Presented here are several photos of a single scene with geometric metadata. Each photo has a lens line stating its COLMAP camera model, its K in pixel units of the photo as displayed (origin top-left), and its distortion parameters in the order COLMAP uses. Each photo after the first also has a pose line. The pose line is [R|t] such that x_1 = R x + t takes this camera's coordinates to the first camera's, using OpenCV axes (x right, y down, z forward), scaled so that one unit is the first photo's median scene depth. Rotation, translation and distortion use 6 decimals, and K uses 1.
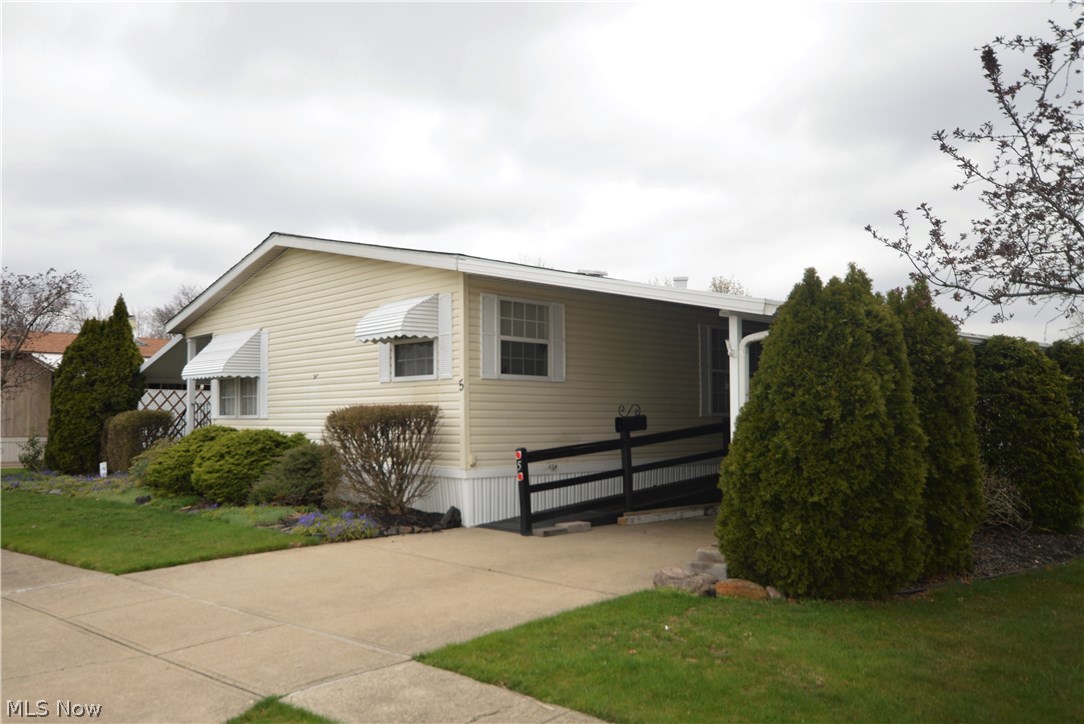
lens RADIAL K [[893.2, 0, 542.0], [0, 893.2, 362.0], [0, 0, 1]] dist [0.001485, 0.000799]
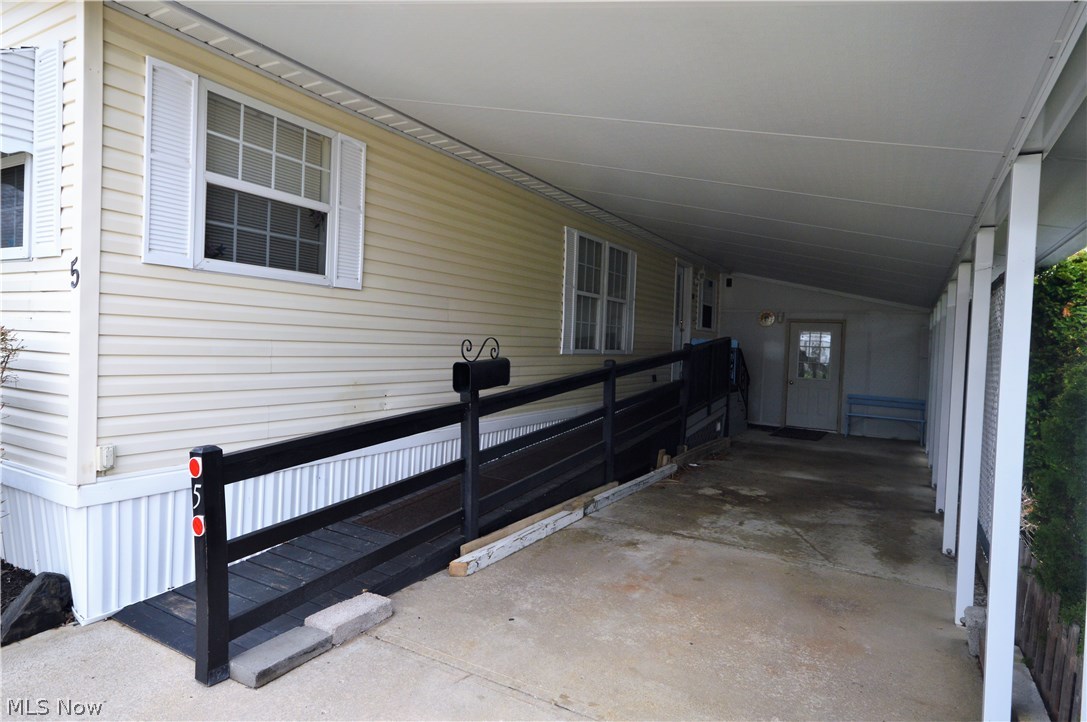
lens RADIAL K [[774.2, 0, 543.5], [0, 774.2, 361.0], [0, 0, 1]] dist [-0.000726, 0.000168]
pose [[0.974838, 0.037512, 0.219735, 0.036061], [-0.056932, 0.994945, 0.082726, 0.022561], [-0.215521, -0.093155, 0.972046, 0.572110]]
